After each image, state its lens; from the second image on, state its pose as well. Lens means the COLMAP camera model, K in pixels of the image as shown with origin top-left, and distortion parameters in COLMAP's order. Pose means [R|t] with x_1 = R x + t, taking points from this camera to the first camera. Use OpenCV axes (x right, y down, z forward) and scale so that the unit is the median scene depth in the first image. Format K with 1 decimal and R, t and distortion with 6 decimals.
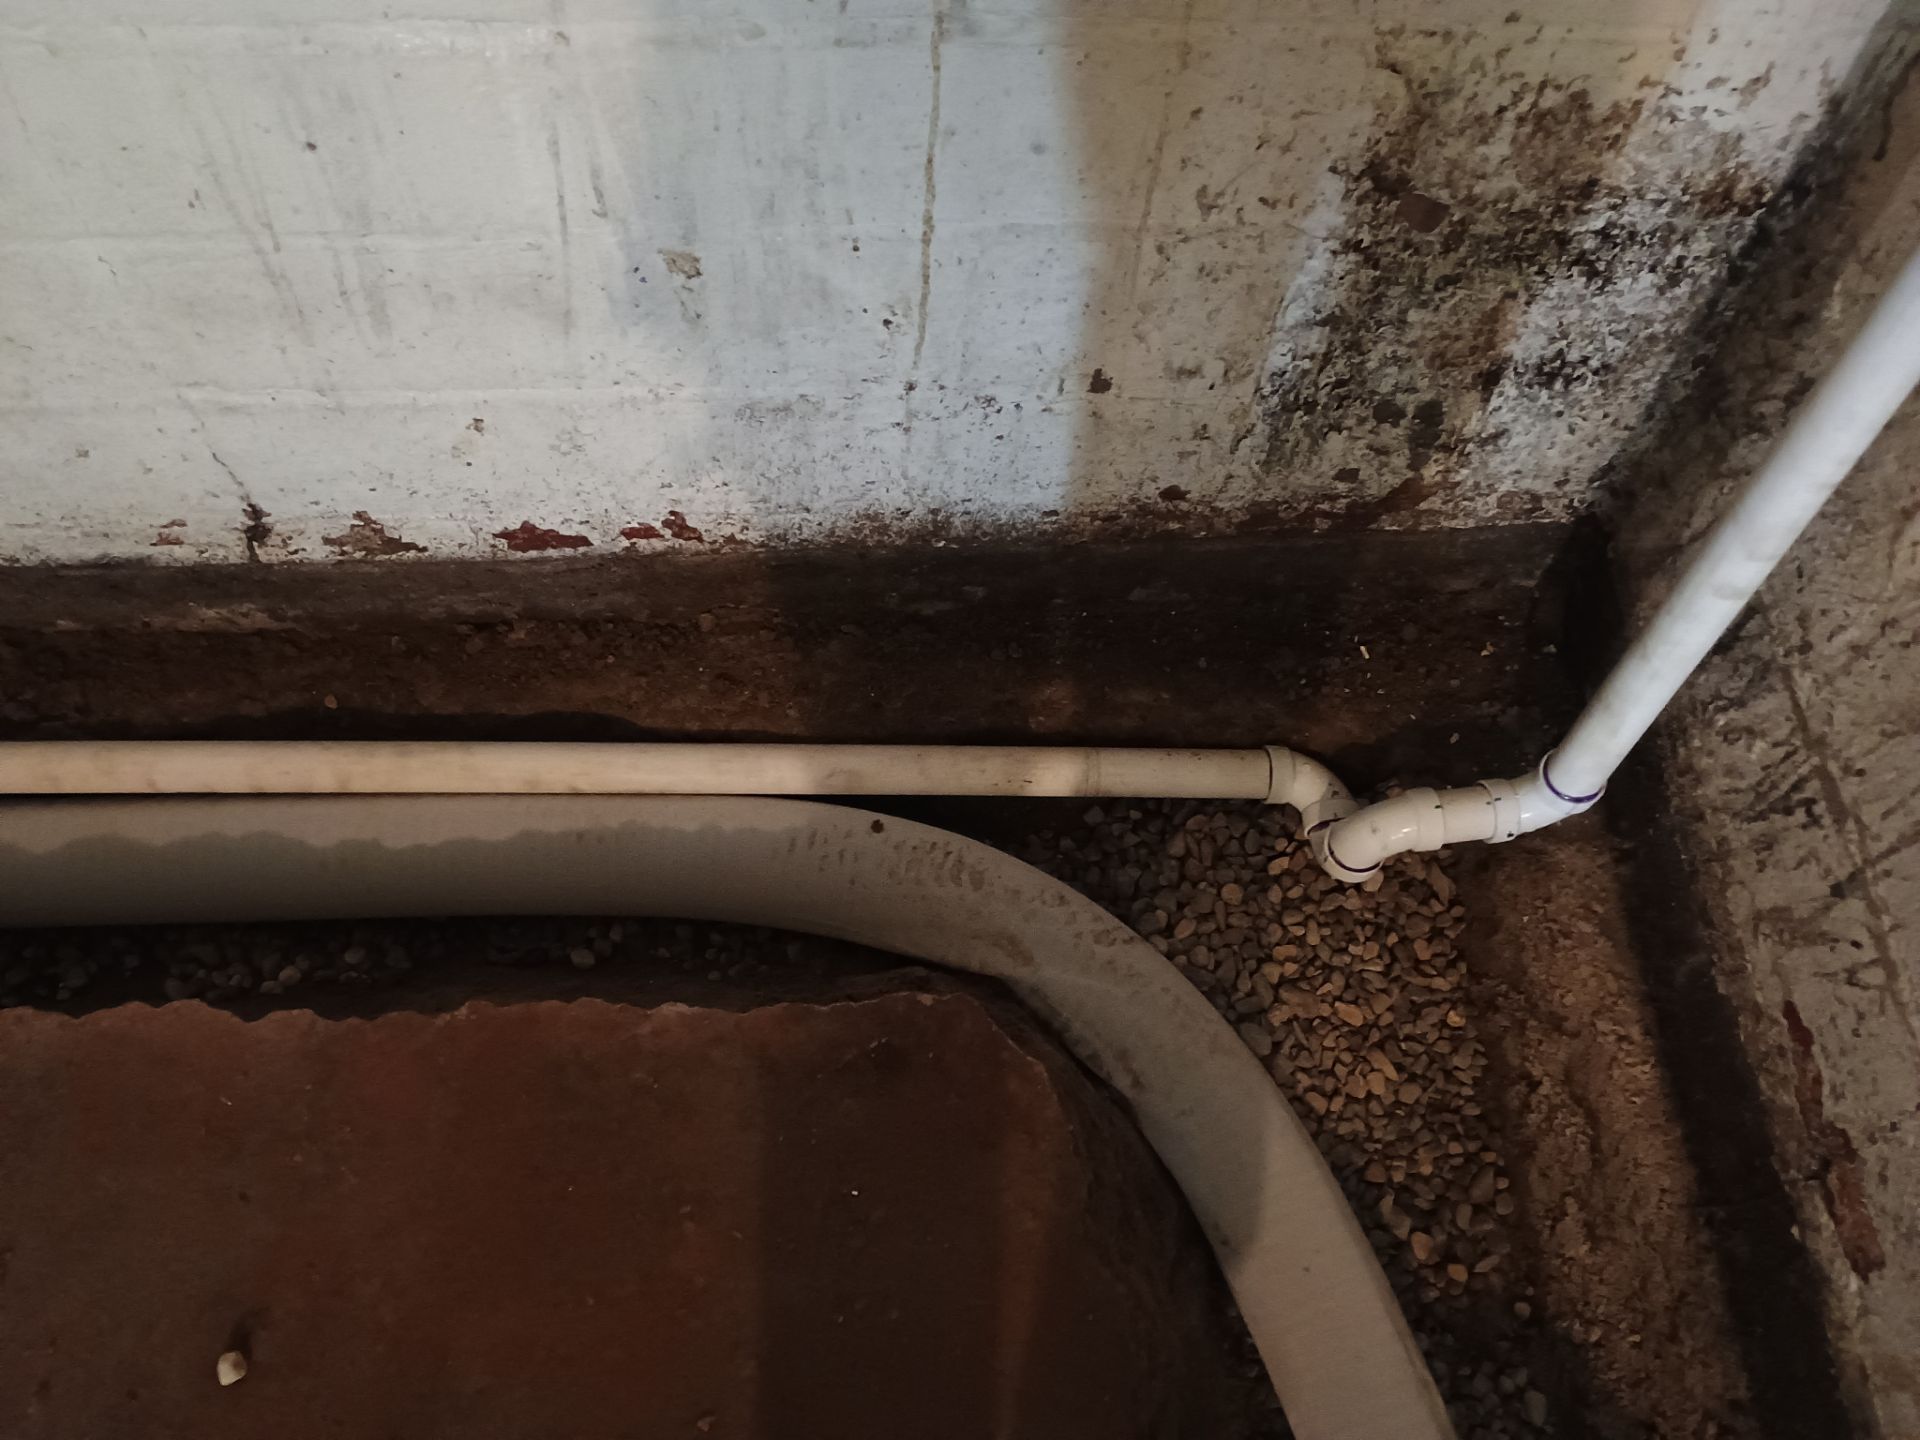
lens RADIAL K [[1660.6, 0, 892.2], [0, 1660.6, 769.5], [0, 0, 1]] dist [0.044510, -0.047256]
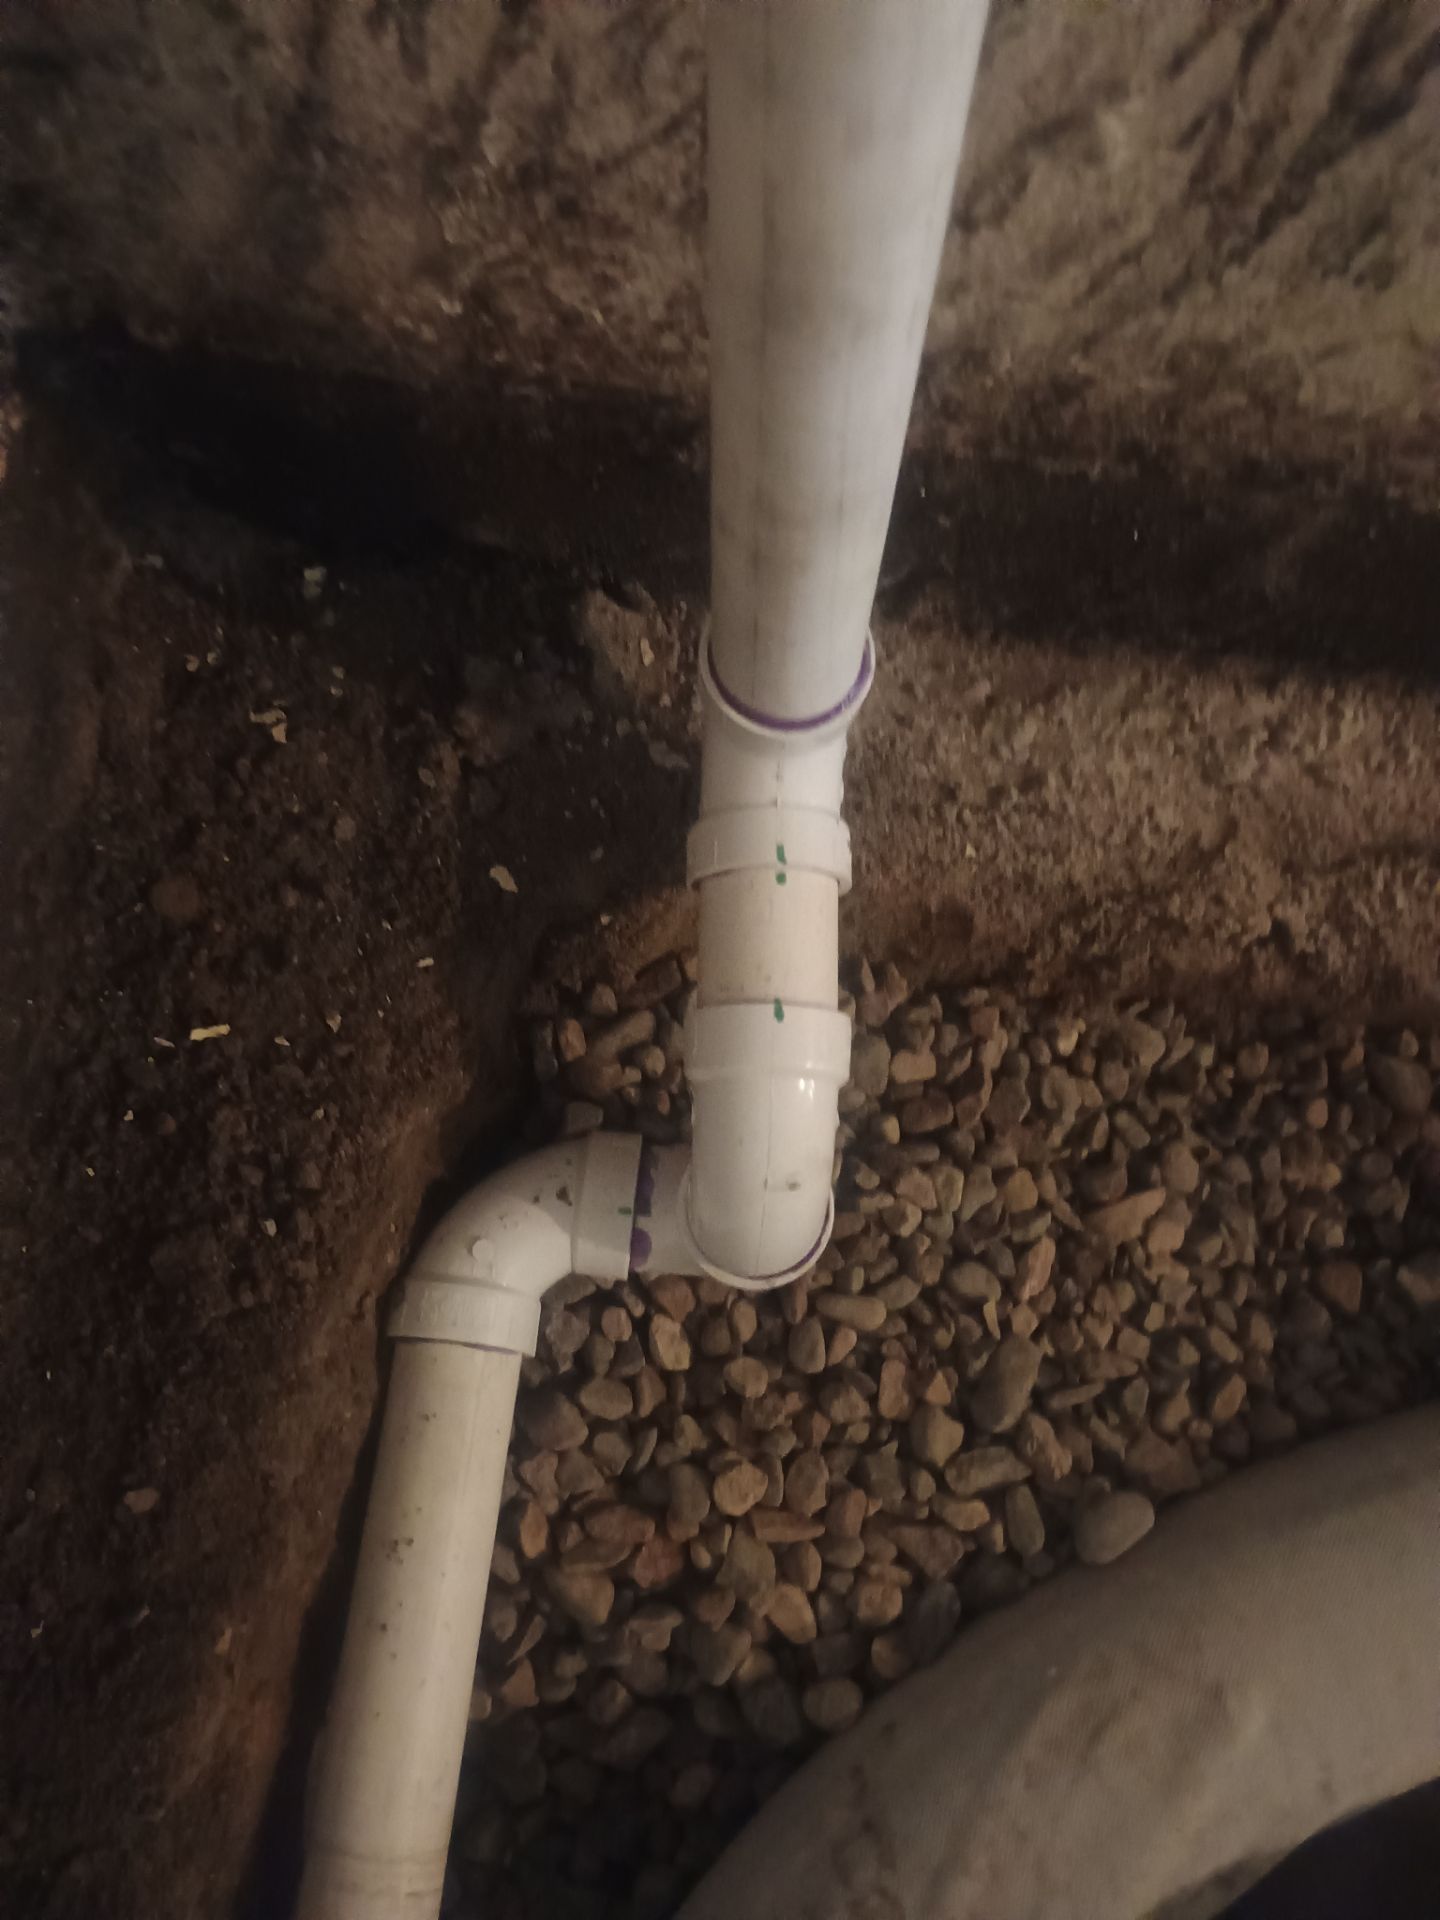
lens RADIAL K [[1721.8, 0, 684.8], [0, 1721.8, 956.2], [0, 0, 1]] dist [0.034483, -0.009738]
pose [[0.146924, -0.957460, 0.248363, 0.264744], [0.874794, 0.242970, 0.419168, -0.171027], [-0.461681, 0.155681, 0.873278, 0.740157]]
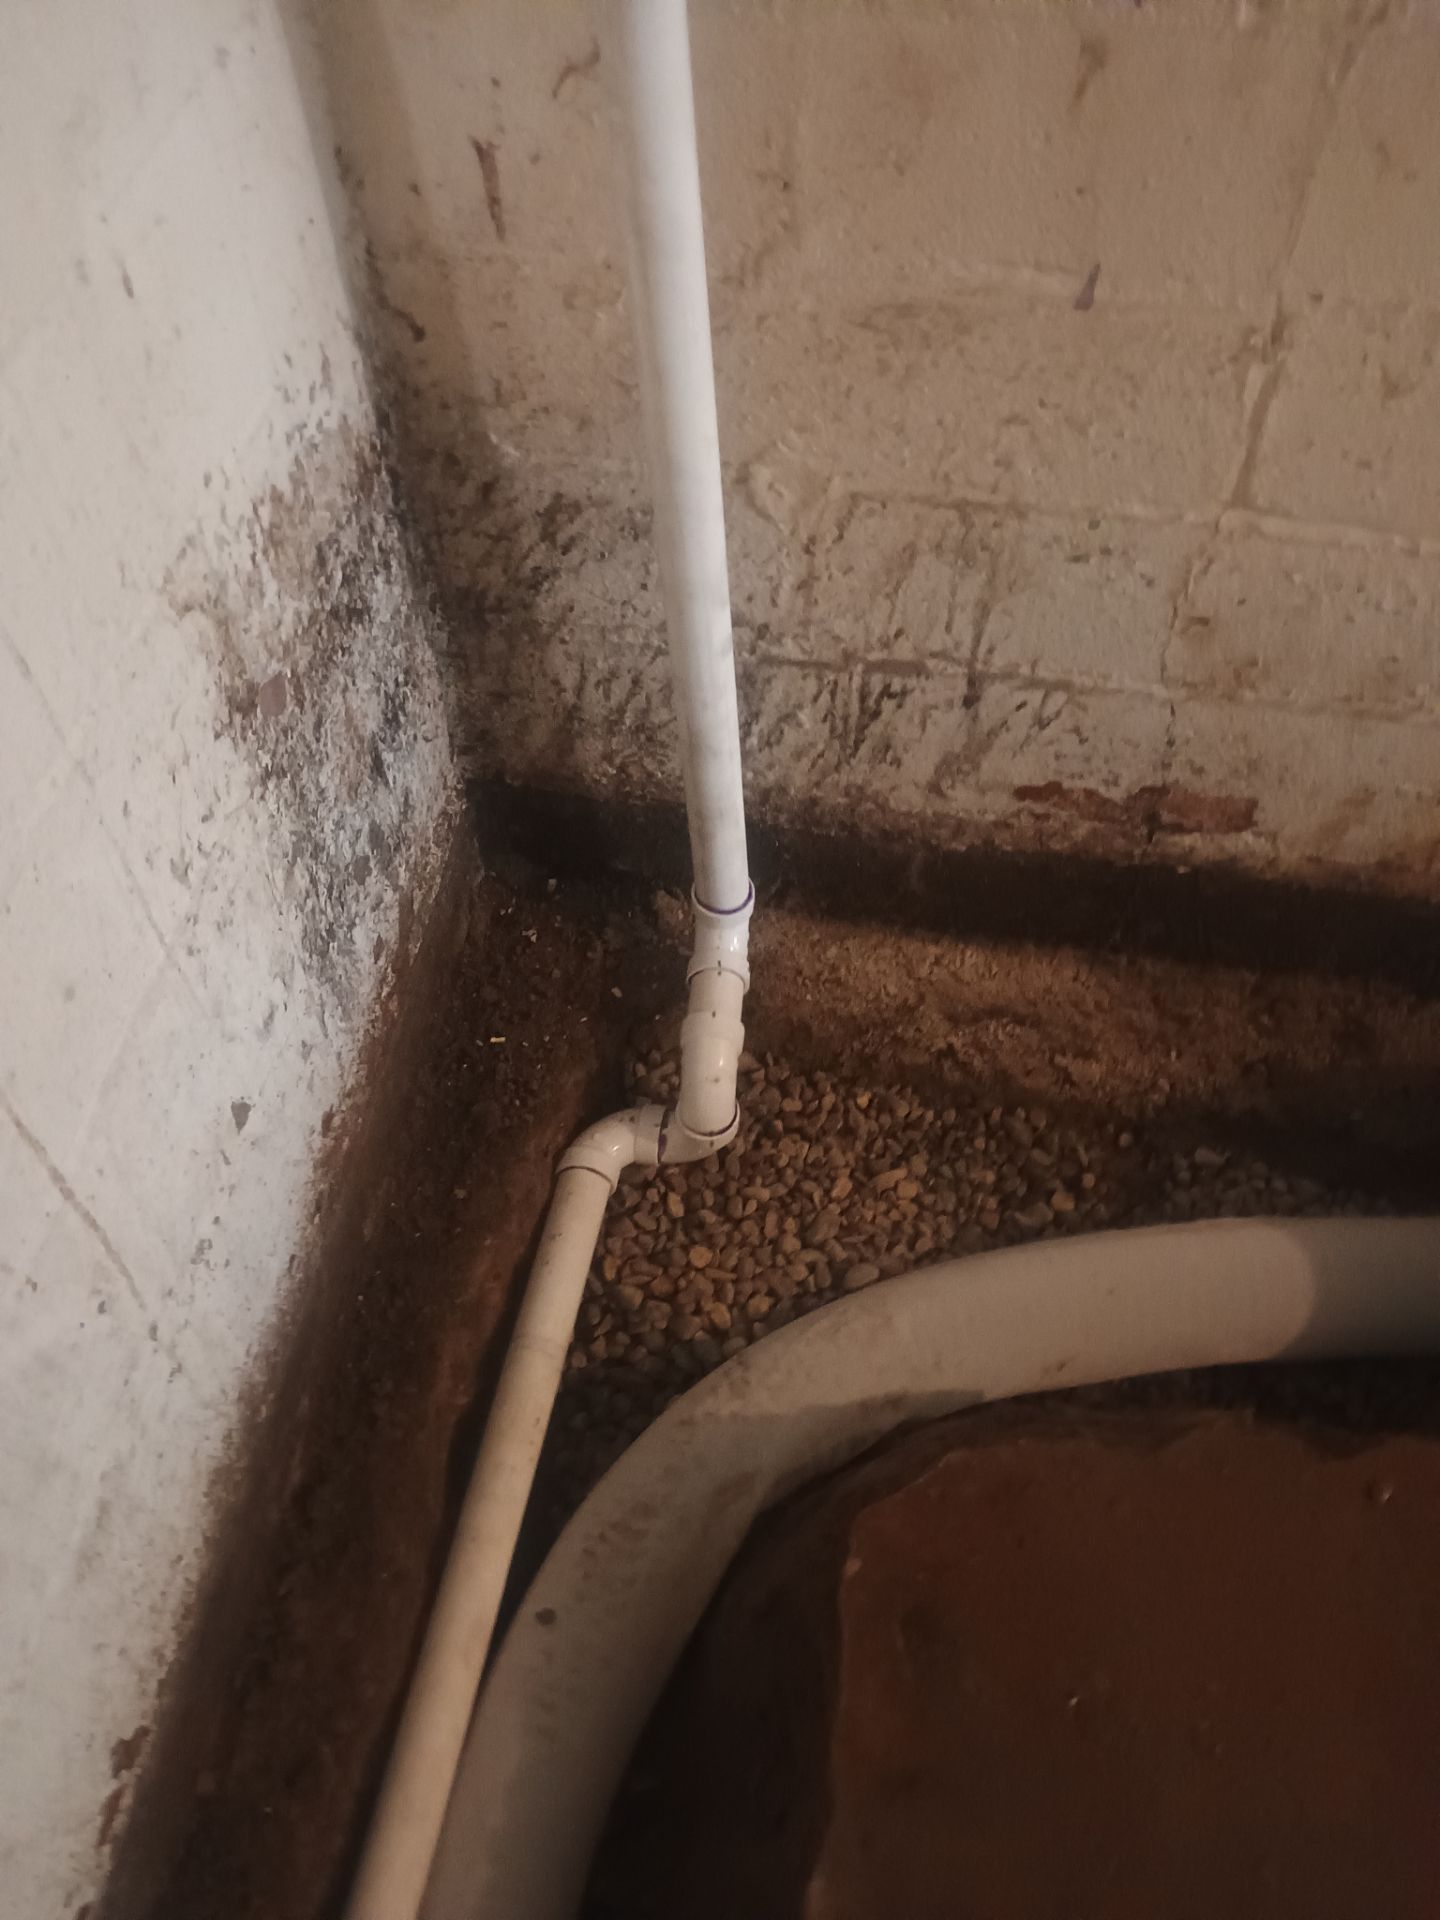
lens RADIAL K [[1680.9, 0, 720.3], [0, 1680.9, 994.7], [0, 0, 1]] dist [0.042915, -0.004982]
pose [[0.208829, -0.812333, 0.544522, -0.223206], [0.881764, 0.397207, 0.254400, -0.253488], [-0.422946, 0.427014, 0.799235, 0.215451]]
